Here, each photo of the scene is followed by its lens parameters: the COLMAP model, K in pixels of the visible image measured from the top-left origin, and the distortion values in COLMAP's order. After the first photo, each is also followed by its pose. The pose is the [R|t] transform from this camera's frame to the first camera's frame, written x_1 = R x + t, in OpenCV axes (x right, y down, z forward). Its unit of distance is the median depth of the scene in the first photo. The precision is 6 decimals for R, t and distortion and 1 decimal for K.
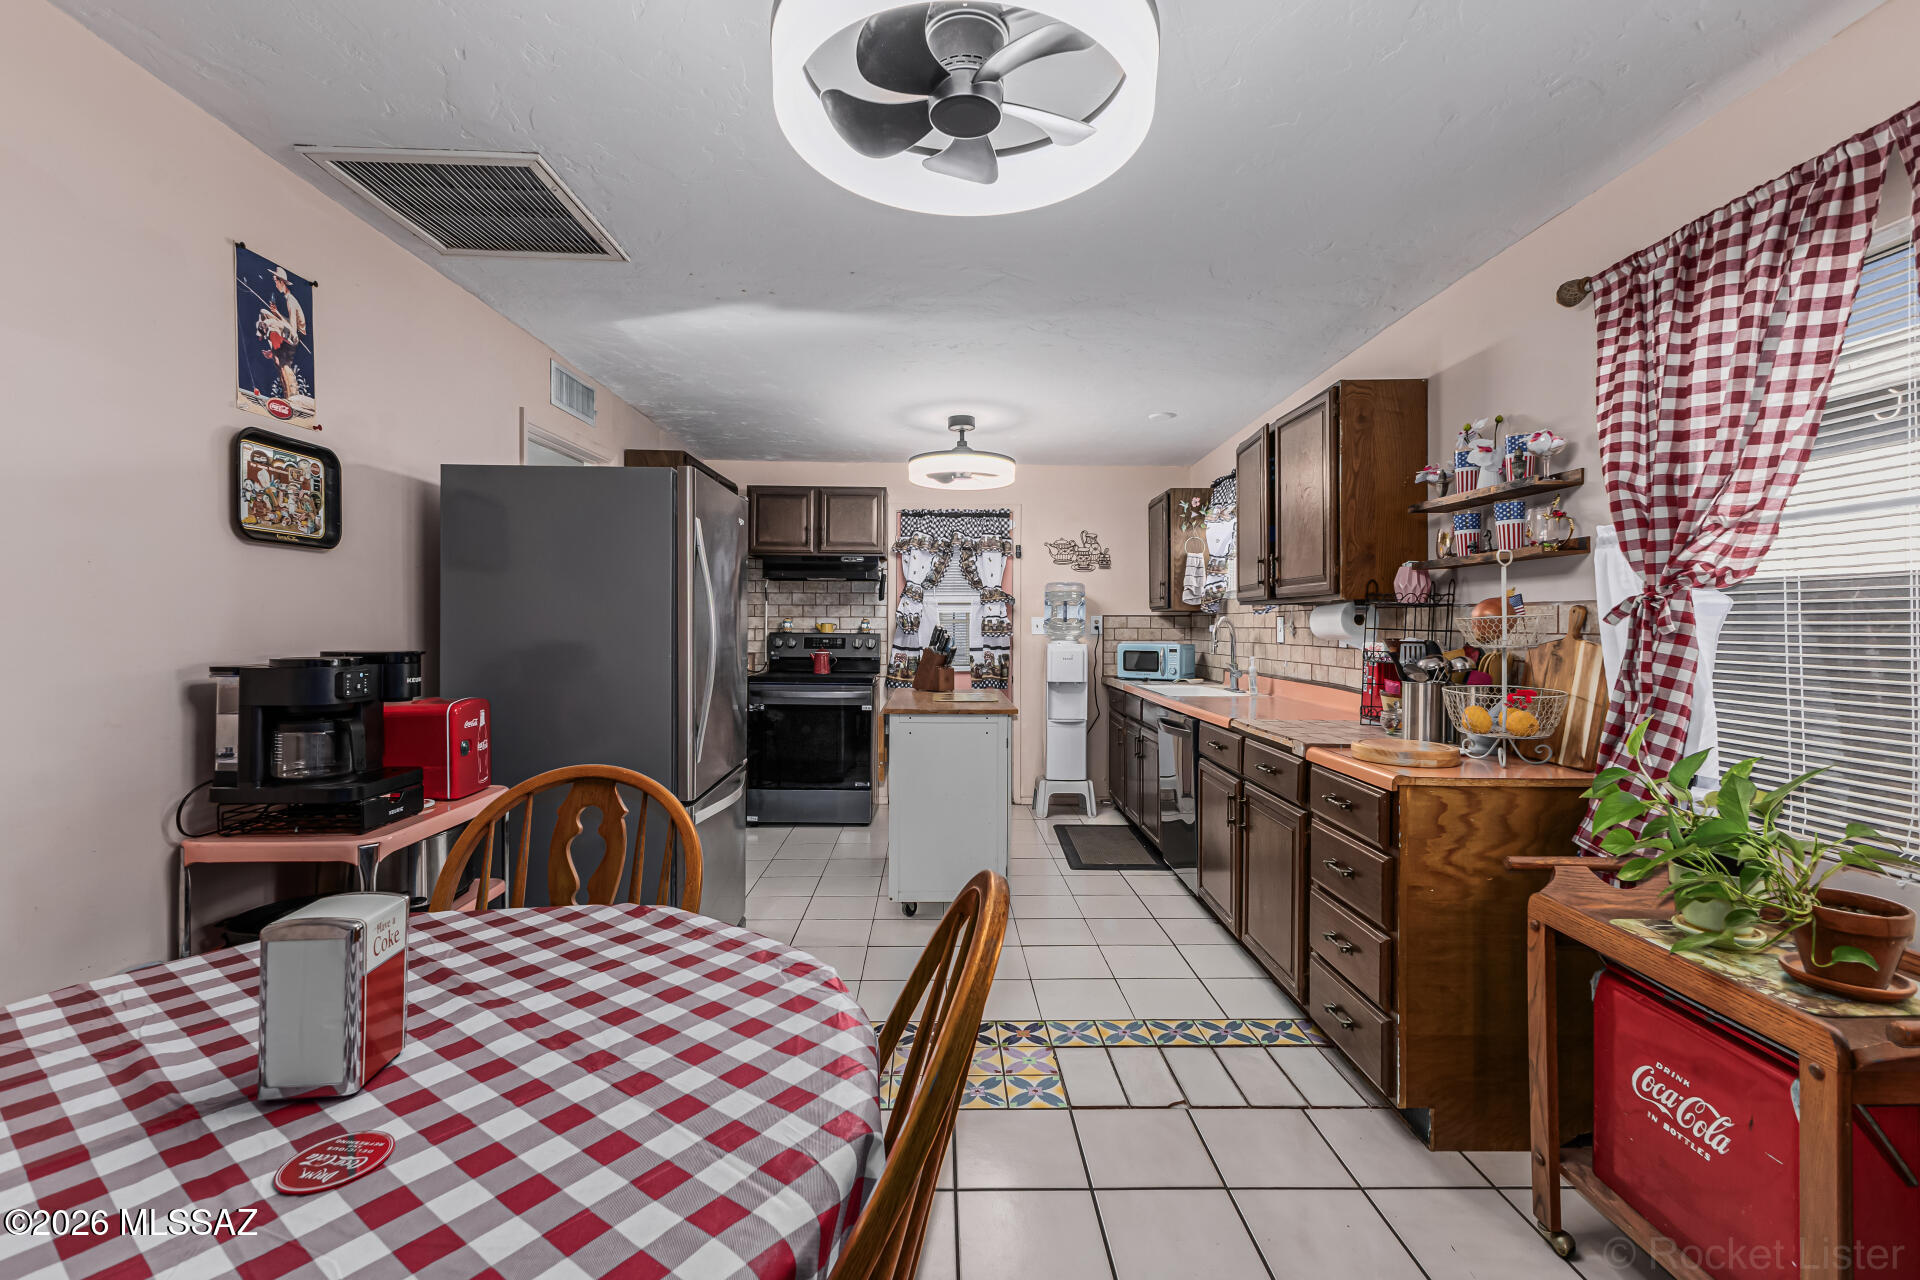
lens RADIAL K [[830.1, 0, 951.6], [0, 830.1, 627.2], [0, 0, 1]] dist [0.011219, -0.001796]
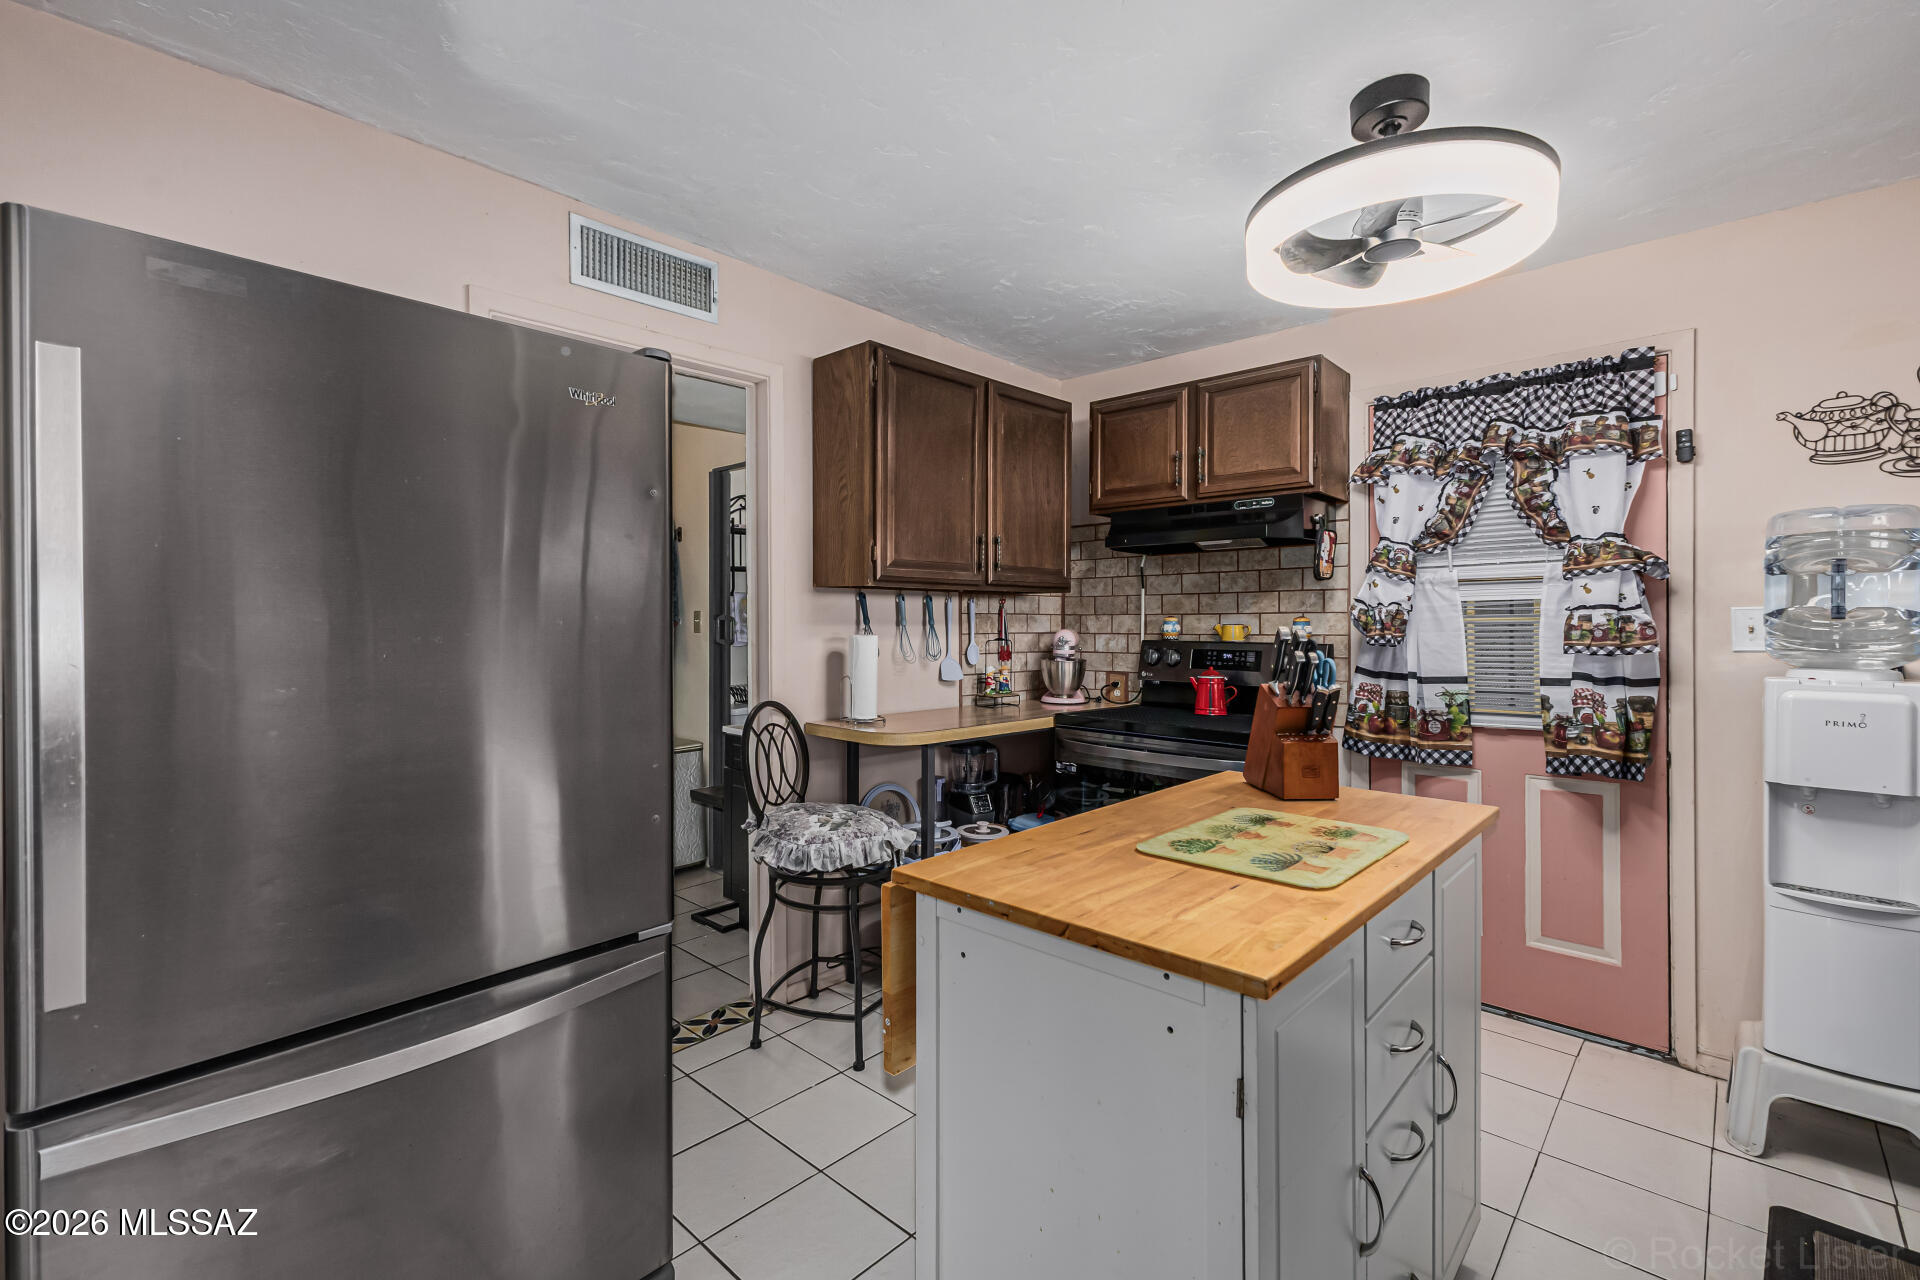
lens RADIAL K [[830.1, 0, 959.4], [0, 830.1, 626.1], [0, 0, 1]] dist [0.011219, -0.001796]
pose [[0.716386, -0.001474, -0.697702, 0.124369], [-0.000894, 0.999995, -0.003030, -0.002050], [0.697703, 0.002795, 0.716381, 0.515064]]
